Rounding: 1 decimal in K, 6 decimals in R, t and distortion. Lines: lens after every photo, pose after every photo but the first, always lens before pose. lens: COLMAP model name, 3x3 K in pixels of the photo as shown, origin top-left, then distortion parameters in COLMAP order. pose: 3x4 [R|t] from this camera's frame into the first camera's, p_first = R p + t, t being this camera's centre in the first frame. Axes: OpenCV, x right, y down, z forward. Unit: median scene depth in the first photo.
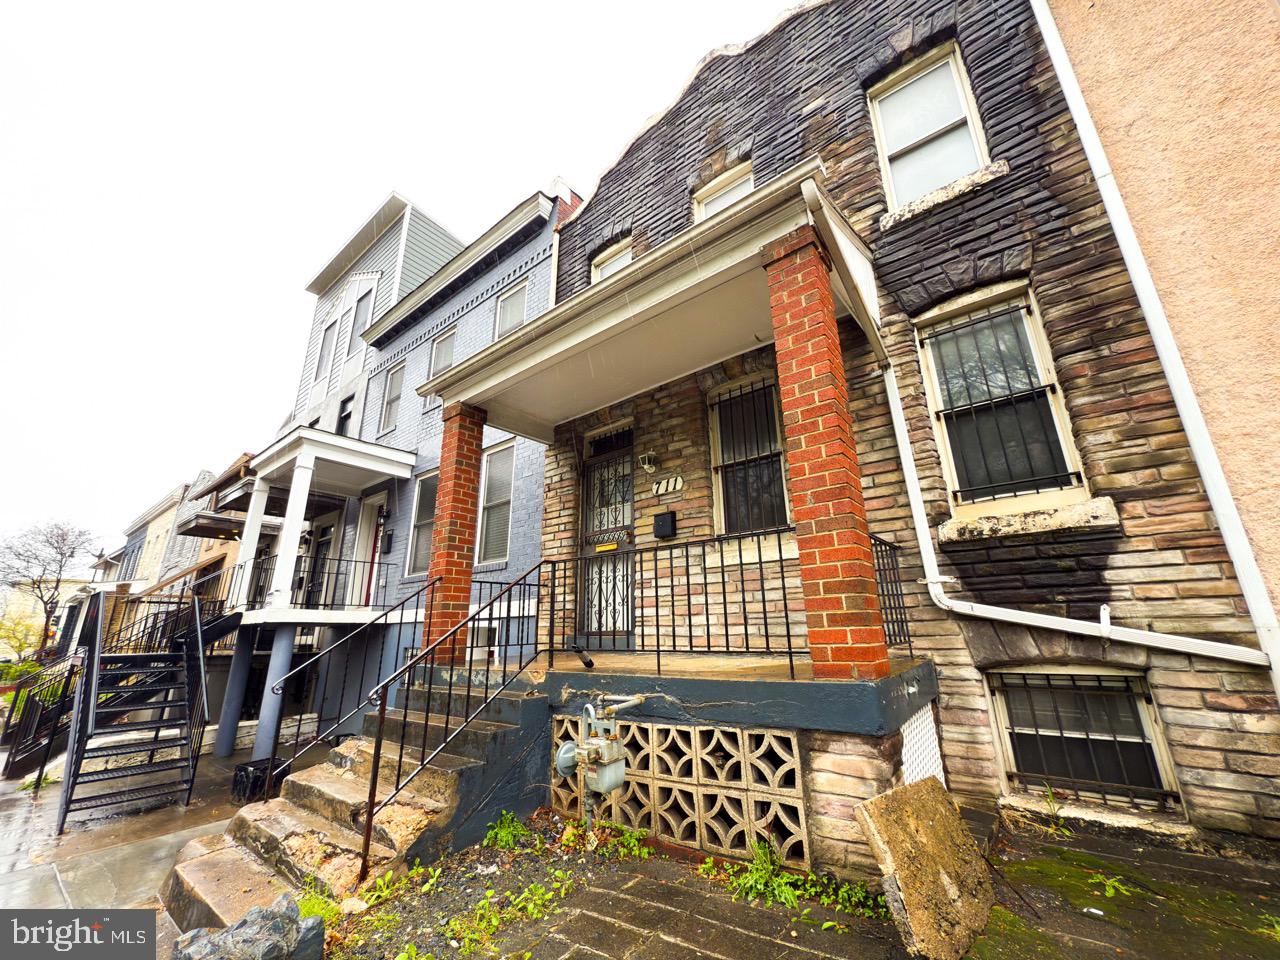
lens RADIAL K [[507.2, 0, 640.0], [0, 507.2, 480.0], [0, 0, 1]] dist [-0.001176, 0.000043]
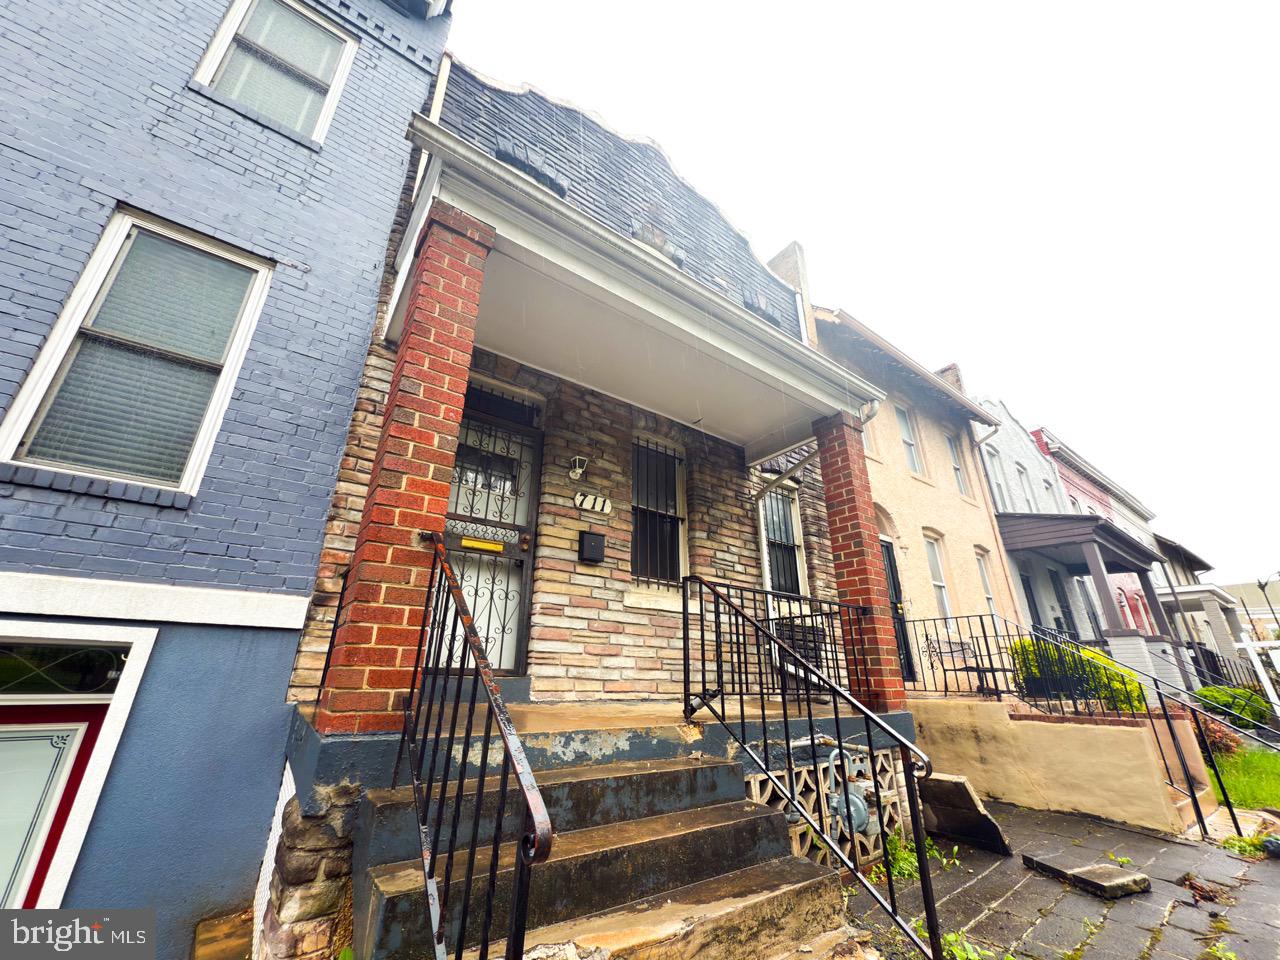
lens RADIAL K [[507.2, 0, 640.0], [0, 507.2, 480.0], [0, 0, 1]] dist [-0.001176, 0.000043]
pose [[0.253937, 0.376567, 0.890906, -0.726574], [-0.295184, 0.907327, -0.299372, 0.215428], [-0.921077, -0.186960, 0.341560, 0.638778]]
